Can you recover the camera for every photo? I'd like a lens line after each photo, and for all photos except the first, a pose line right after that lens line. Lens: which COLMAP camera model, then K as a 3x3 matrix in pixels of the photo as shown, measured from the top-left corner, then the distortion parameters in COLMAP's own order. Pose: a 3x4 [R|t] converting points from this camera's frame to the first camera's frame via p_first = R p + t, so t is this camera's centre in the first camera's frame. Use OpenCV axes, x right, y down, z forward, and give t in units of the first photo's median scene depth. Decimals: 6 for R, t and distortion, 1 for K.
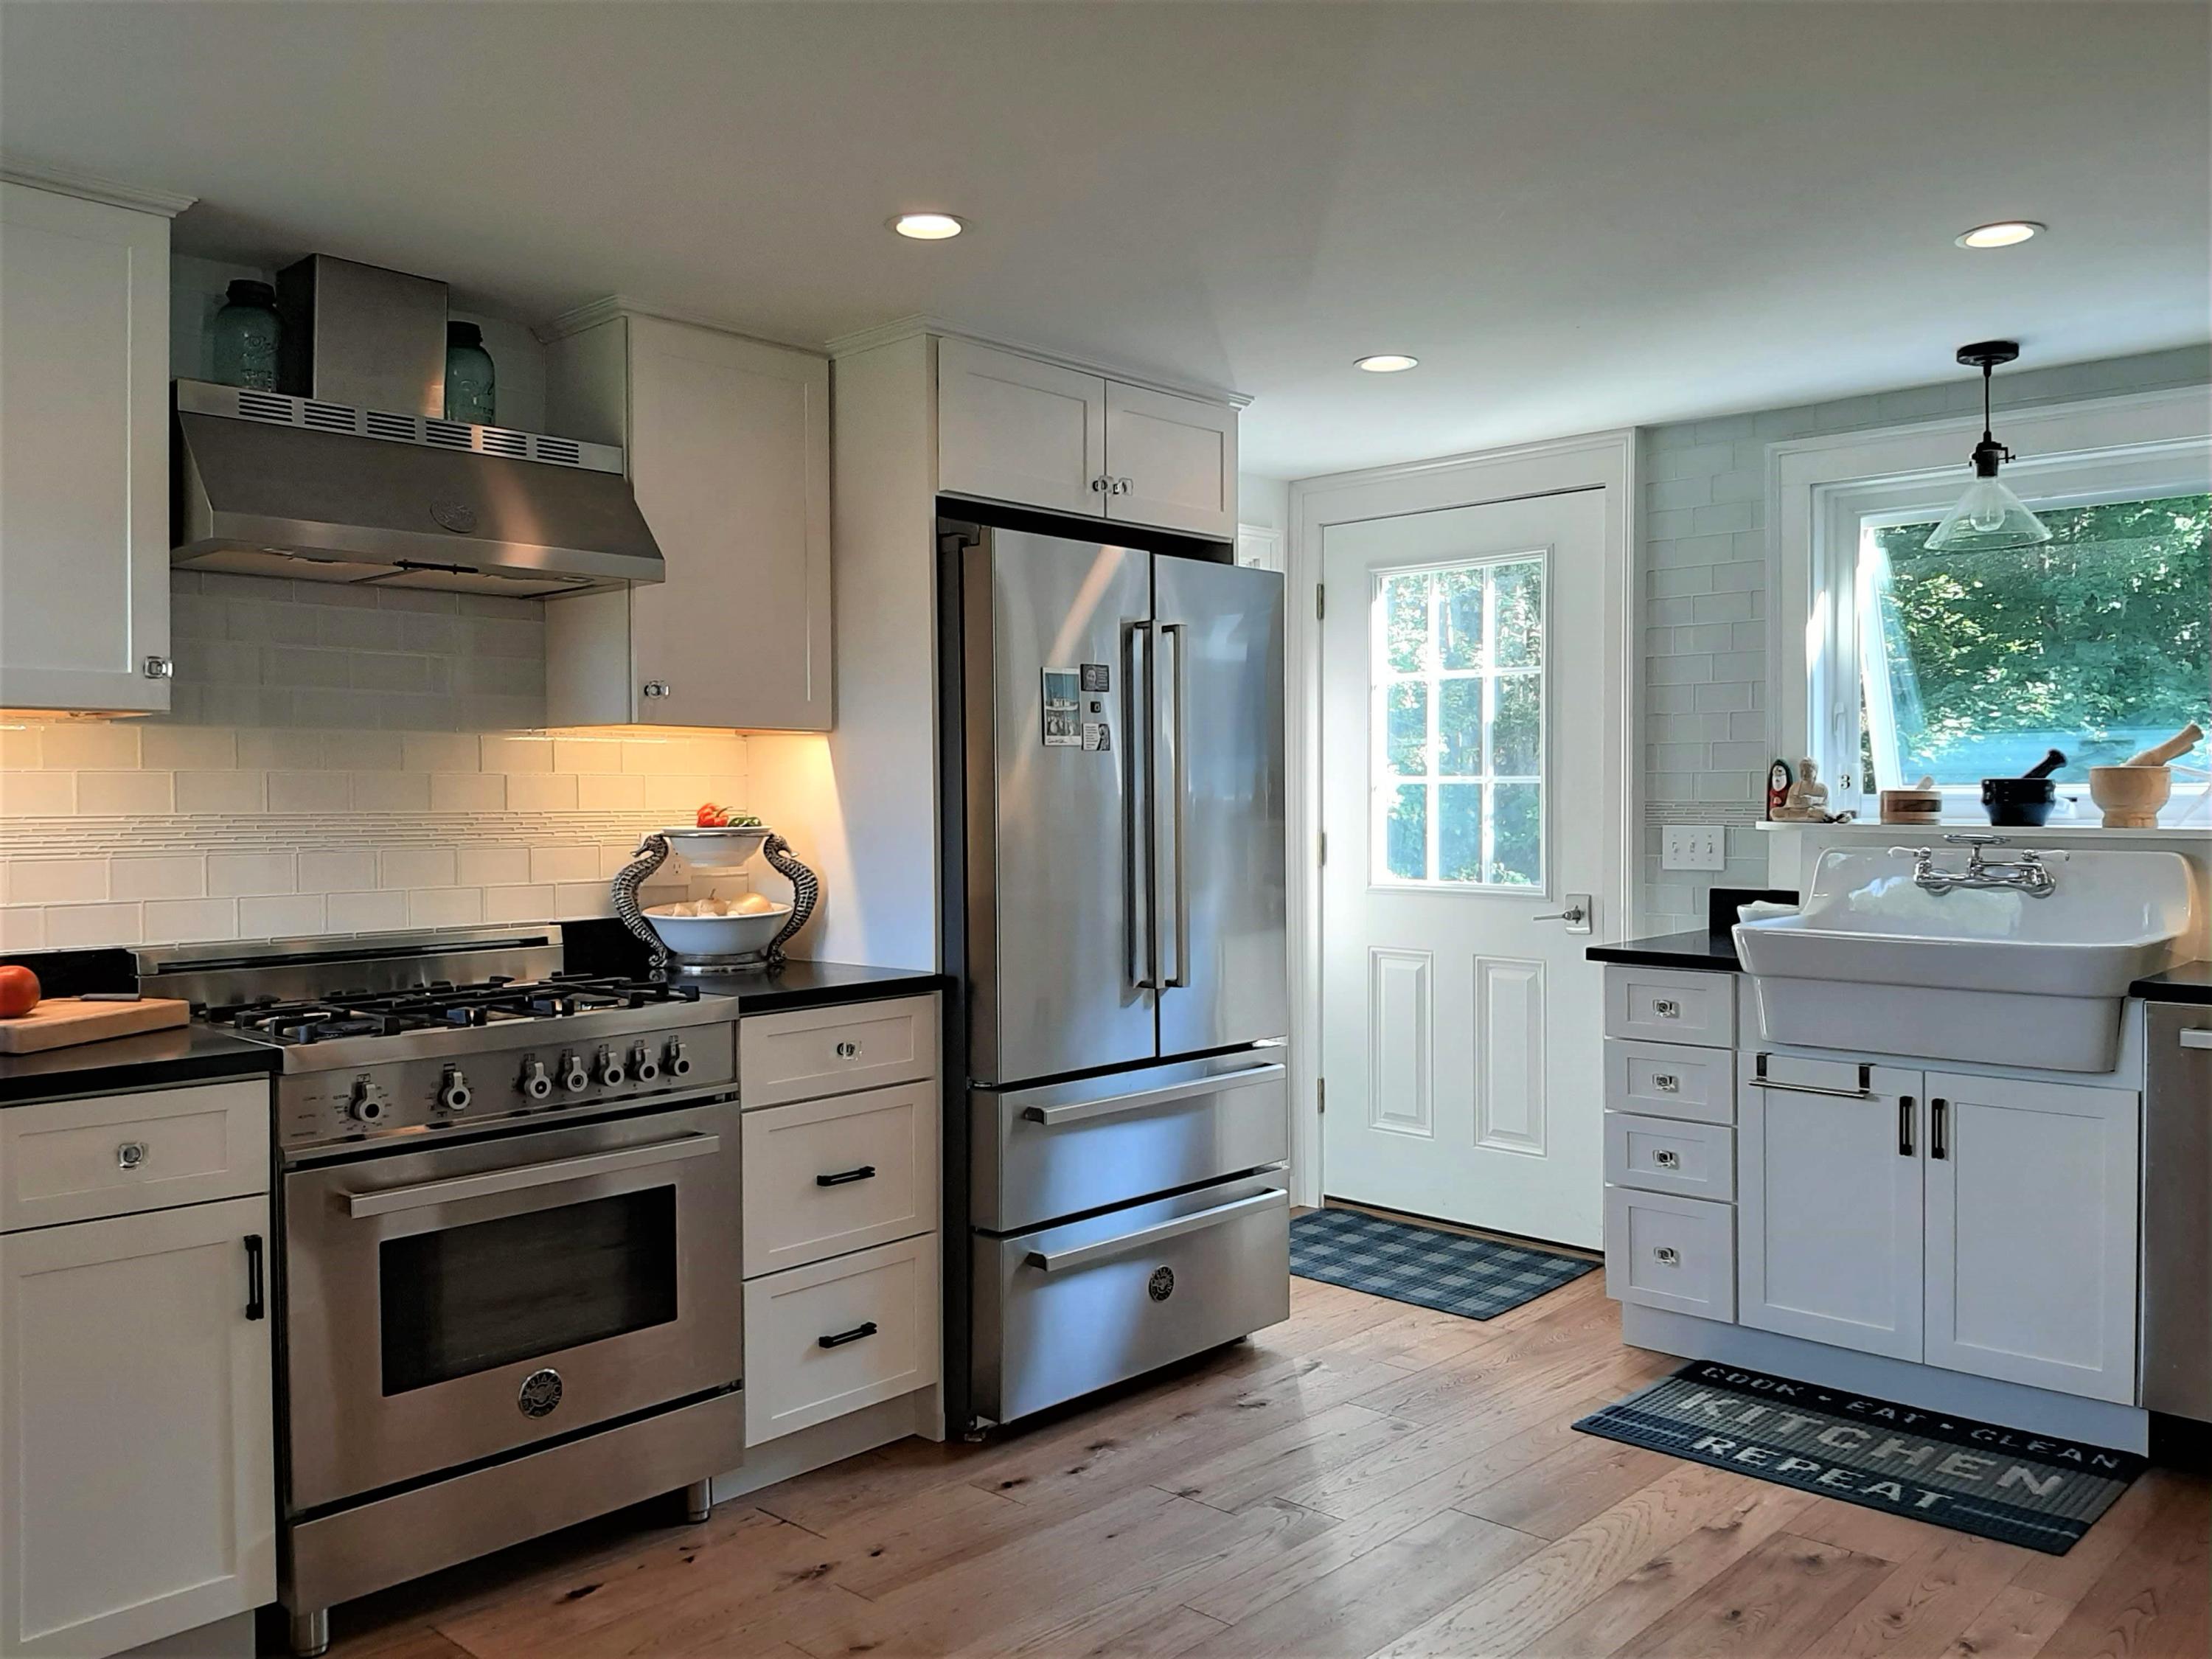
lens RADIAL K [[1717.5, 0, 1139.9], [0, 1717.5, 831.3], [0, 0, 1]] dist [0.071065, -0.142285]
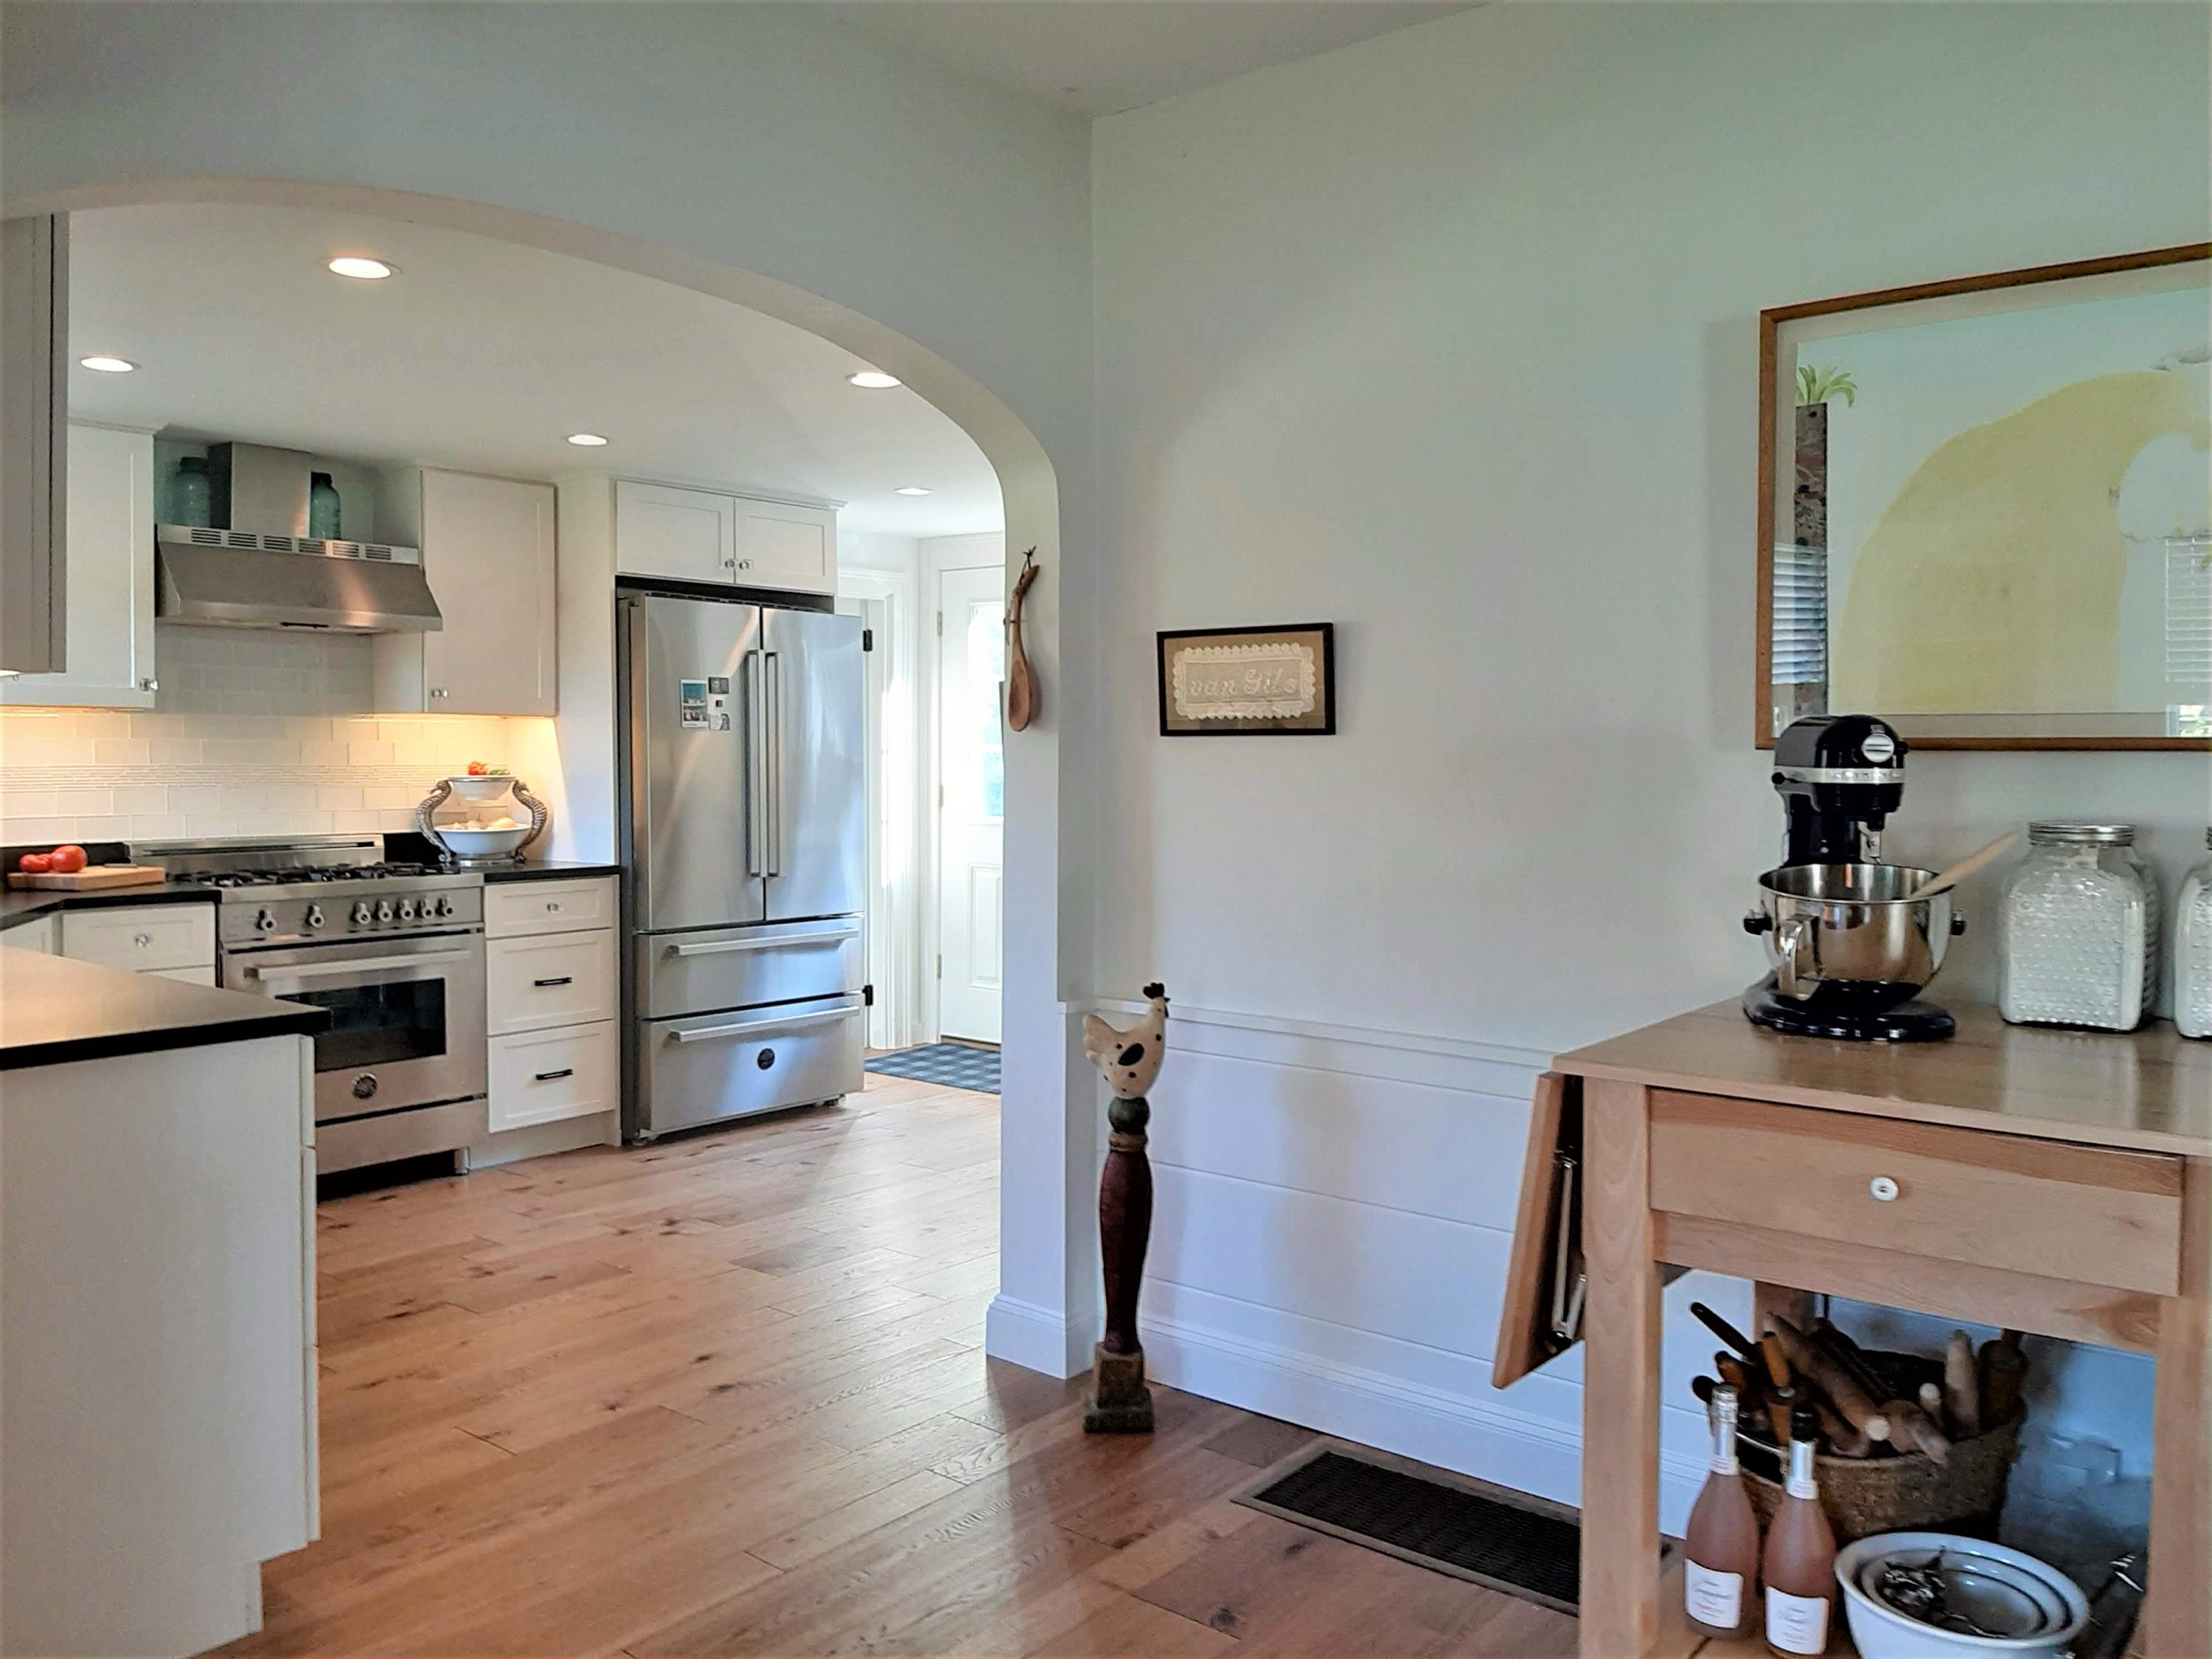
lens RADIAL K [[1717.5, 0, 1139.9], [0, 1717.5, 831.3], [0, 0, 1]] dist [0.071065, -0.142285]
pose [[0.998097, 0.004276, 0.061519, 0.278996], [-0.005654, 0.999737, 0.022243, 0.010474], [-0.061407, -0.022548, 0.997858, -0.678659]]
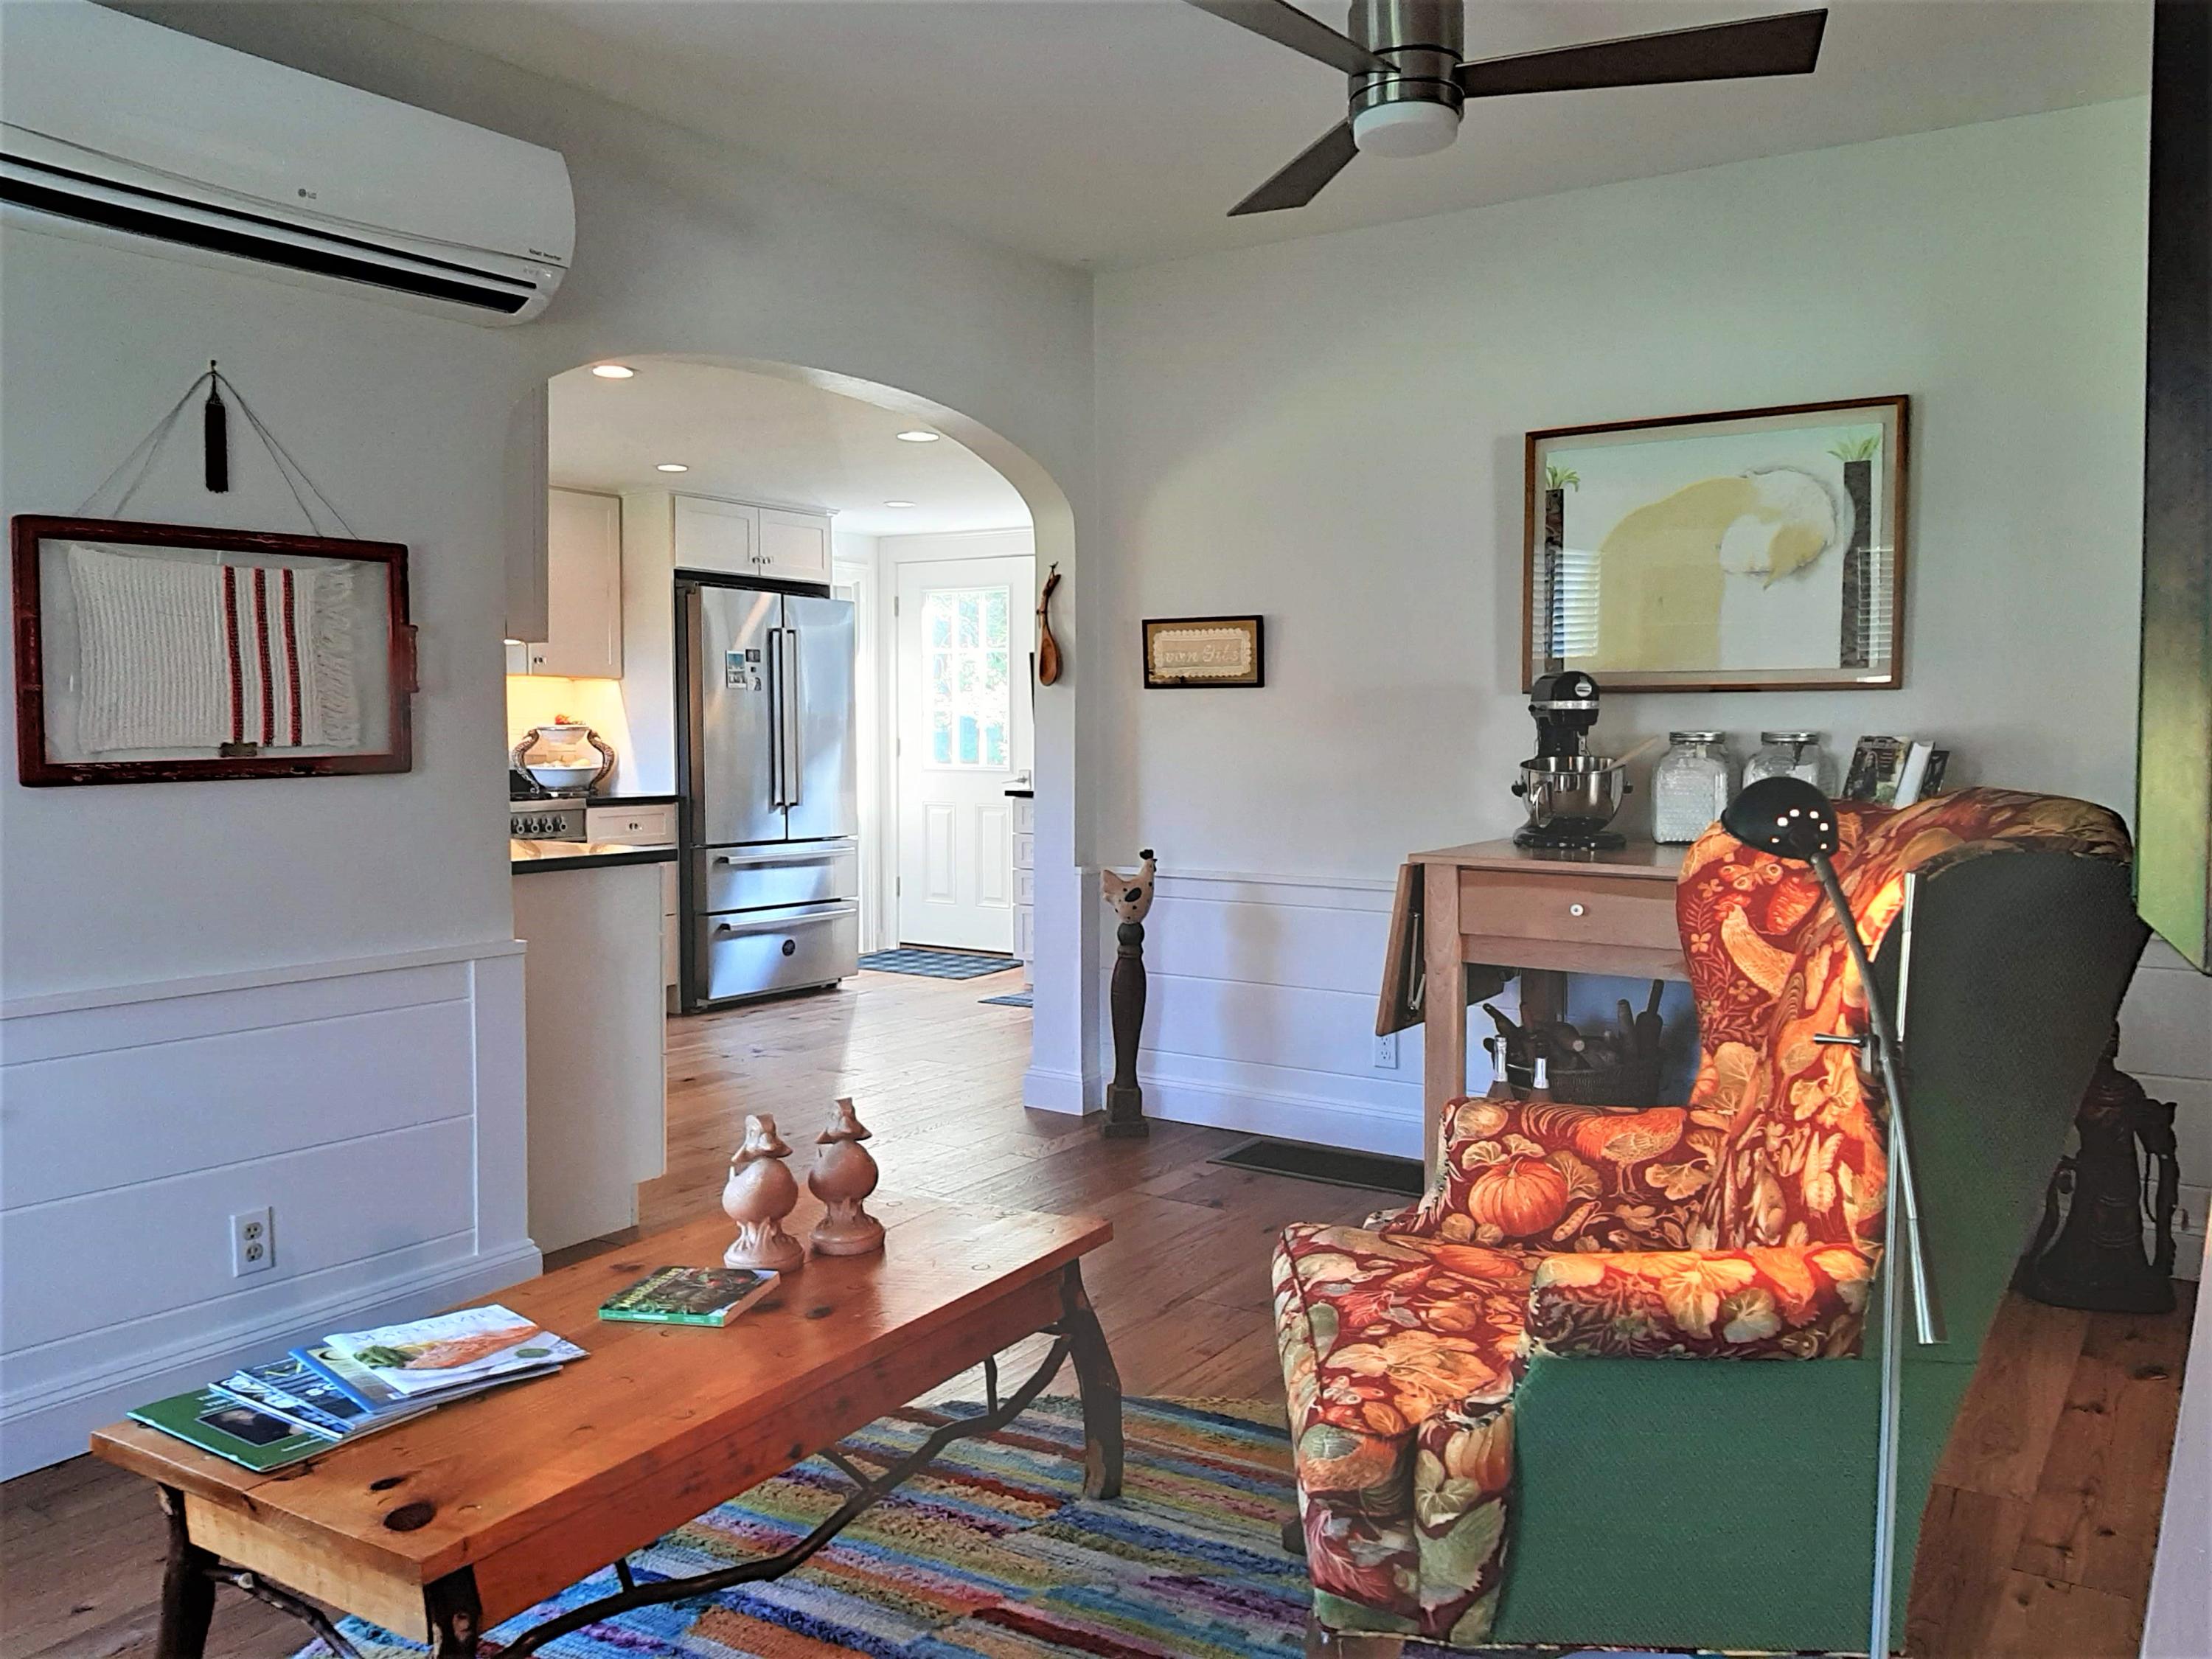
lens RADIAL K [[1698.5, 0, 1129.9], [0, 1698.5, 829.7], [0, 0, 1]] dist [0.113828, -0.183841]
pose [[0.987941, -0.001980, 0.154815, 0.107103], [-0.003545, 0.999367, 0.035405, 0.048138], [-0.154787, -0.035527, 0.987309, -1.159537]]
